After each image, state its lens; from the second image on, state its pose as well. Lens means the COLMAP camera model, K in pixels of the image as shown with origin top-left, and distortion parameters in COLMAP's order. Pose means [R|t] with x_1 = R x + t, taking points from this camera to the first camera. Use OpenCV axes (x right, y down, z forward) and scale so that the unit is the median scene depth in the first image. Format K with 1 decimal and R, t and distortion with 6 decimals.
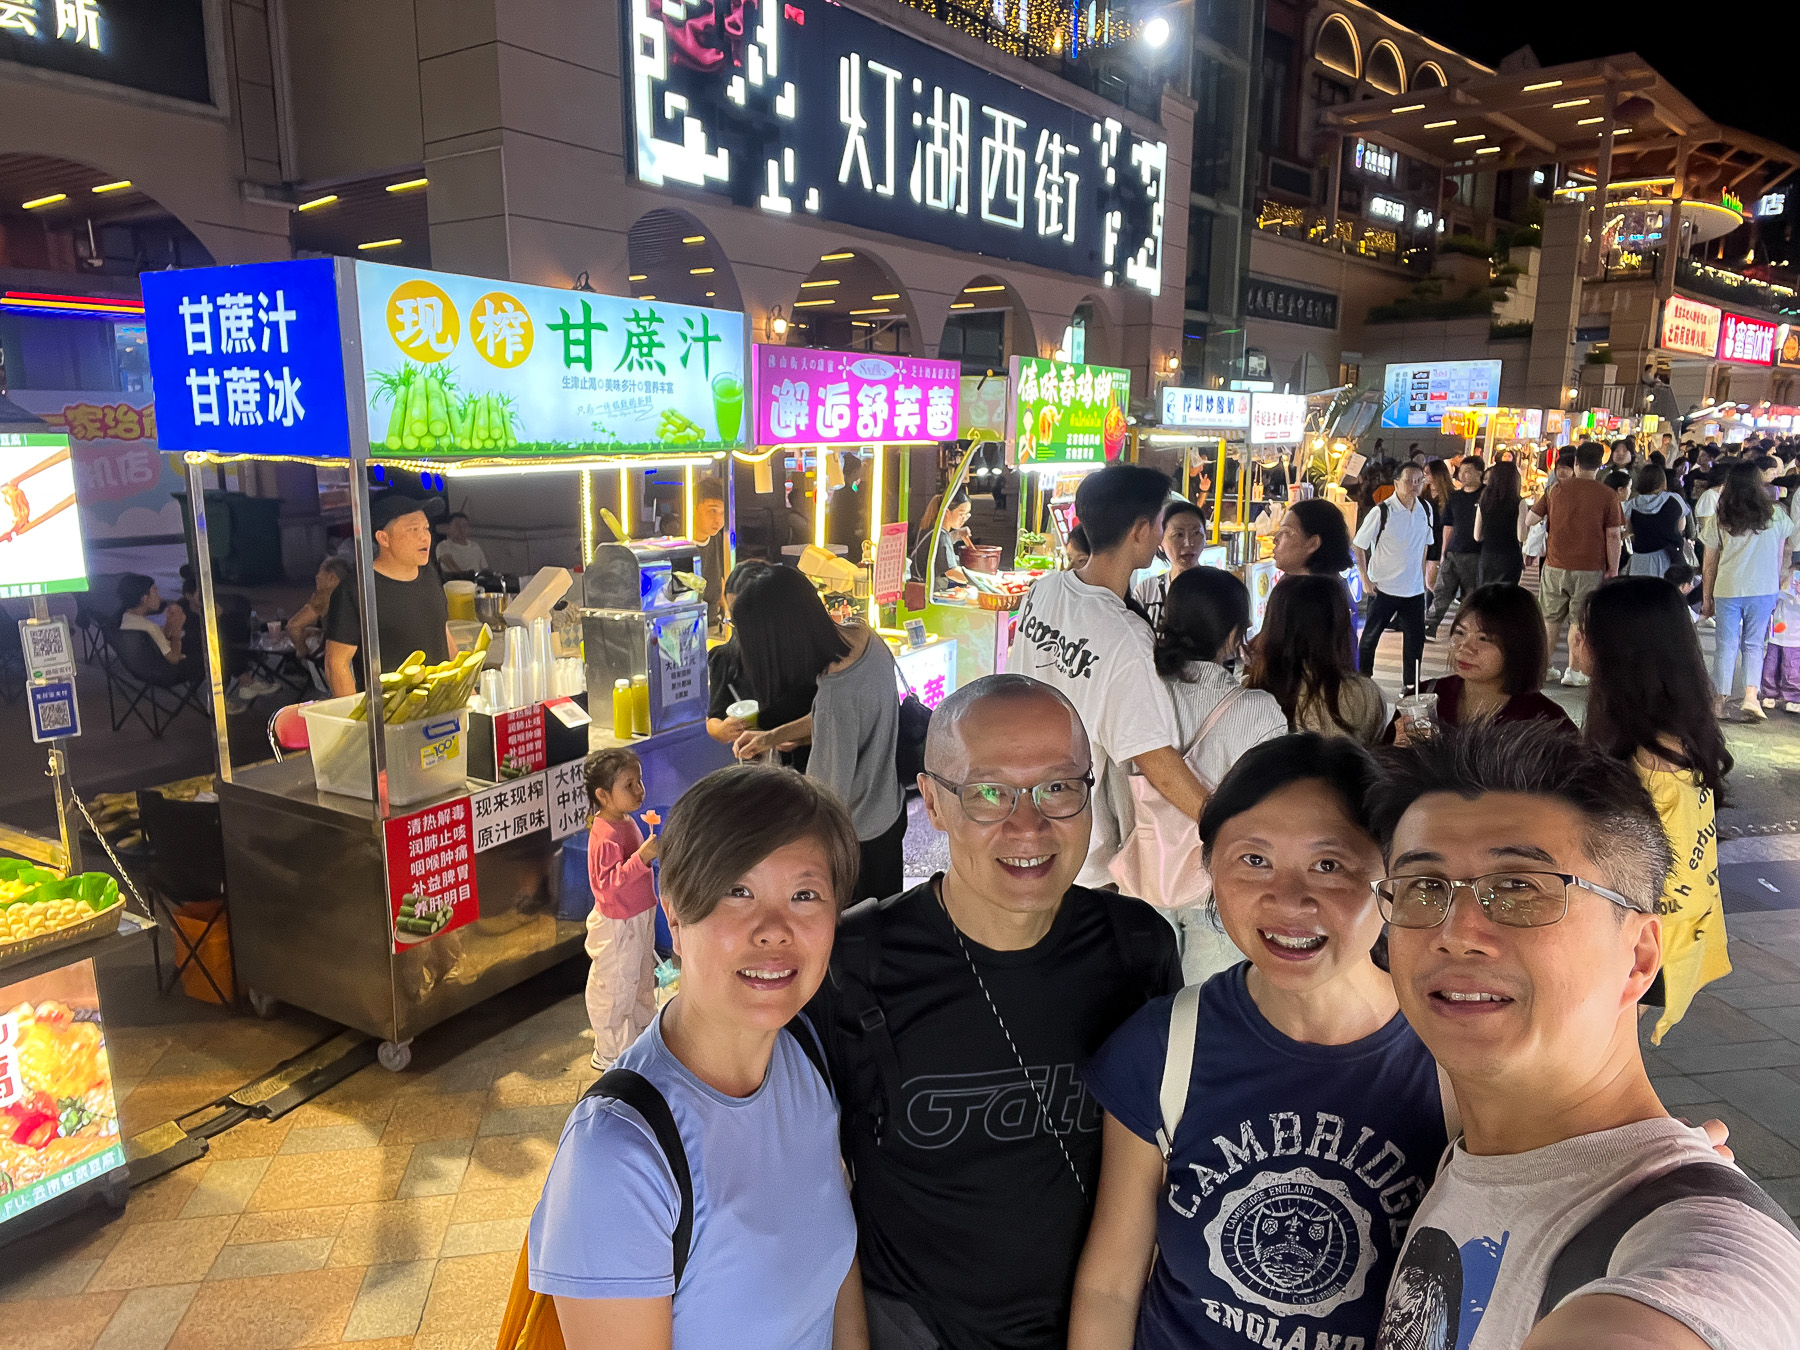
lens RADIAL K [[1226.8, 0, 900.0], [0, 1226.8, 675.0], [0, 0, 1]] dist [0.063268, -0.063161]
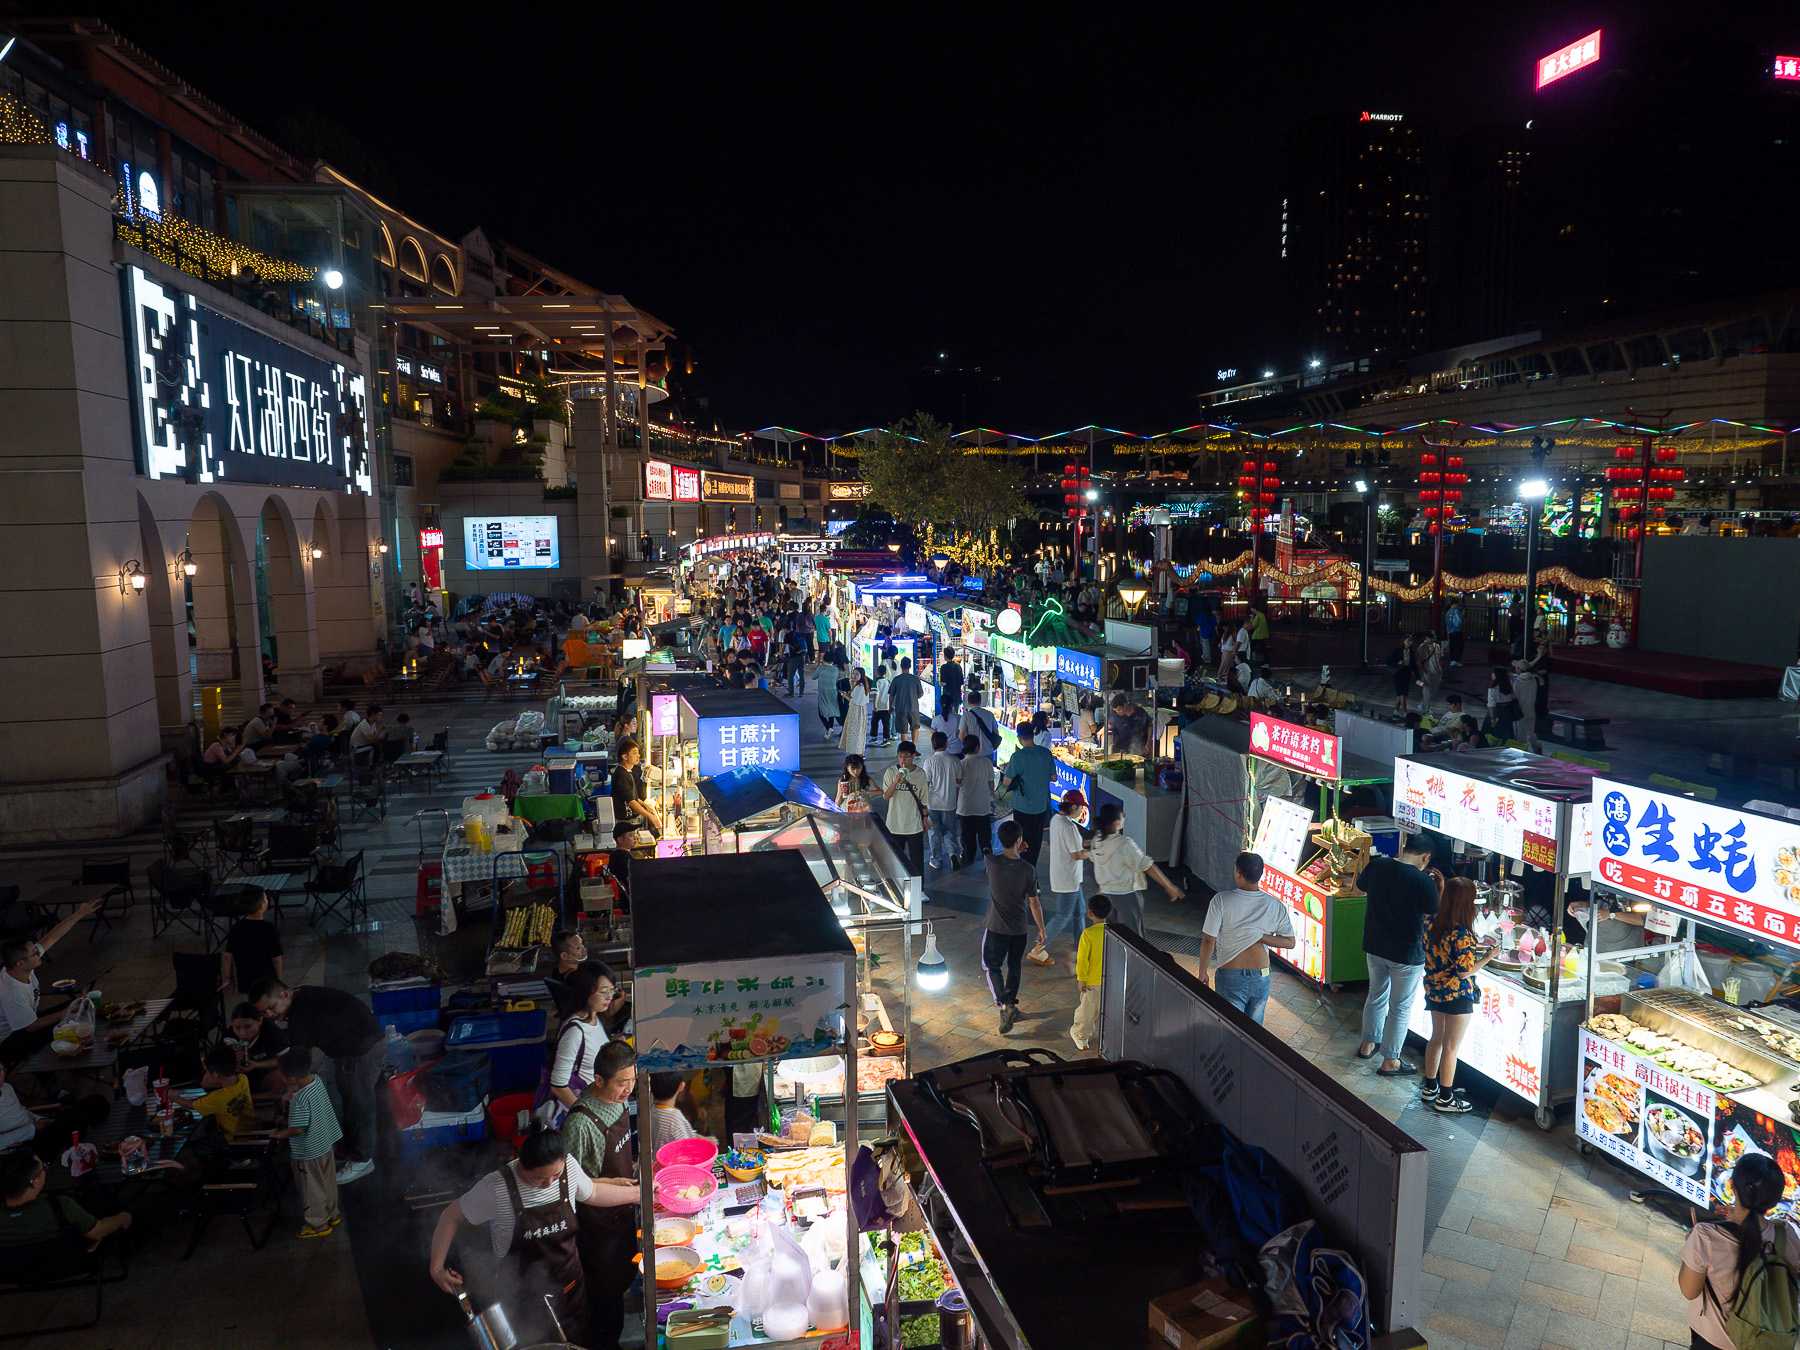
lens RADIAL K [[1270.6, 0, 900.0], [0, 1270.6, 675.0], [0, 0, 1]] dist [0.000119, 0.000075]
pose [[0.699272, -0.102754, 0.707432, -0.386474], [0.158368, 0.987293, -0.013138, -0.049820], [-0.697093, 0.121222, 0.706659, -0.238435]]
